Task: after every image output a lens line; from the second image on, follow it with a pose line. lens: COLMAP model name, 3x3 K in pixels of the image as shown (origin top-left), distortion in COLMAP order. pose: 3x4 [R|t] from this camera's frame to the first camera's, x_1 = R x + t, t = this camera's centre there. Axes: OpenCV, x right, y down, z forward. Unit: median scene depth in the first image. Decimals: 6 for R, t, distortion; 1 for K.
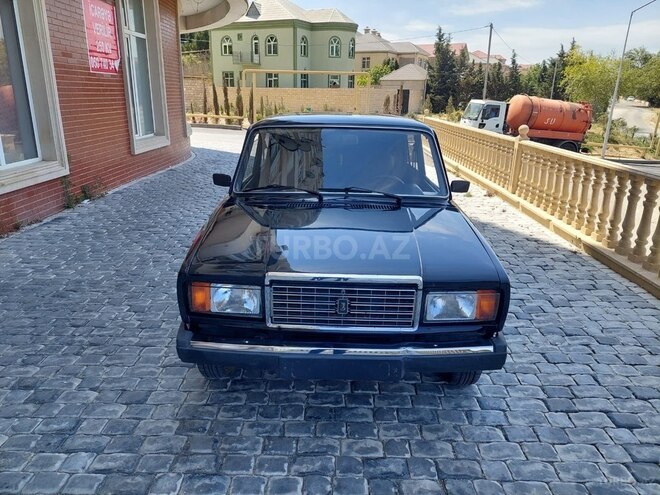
lens RADIAL K [[473.6, 0, 330.0], [0, 473.6, 247.5], [0, 0, 1]] dist [0.053111, -0.049042]
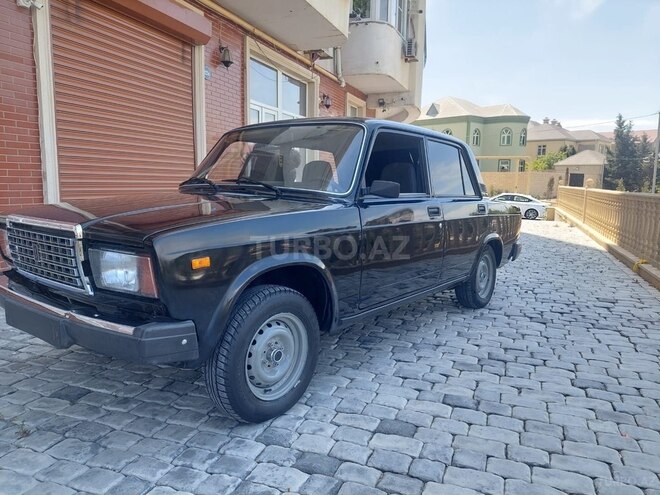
lens RADIAL K [[477.9, 0, 329.6], [0, 477.9, 245.5], [0, 0, 1]] dist [0.041650, -0.039532]
pose [[0.936286, 0.045894, -0.348227, 0.041409], [-0.108325, 0.980829, -0.161989, 0.071373], [0.334117, 0.189389, 0.923308, -0.161715]]
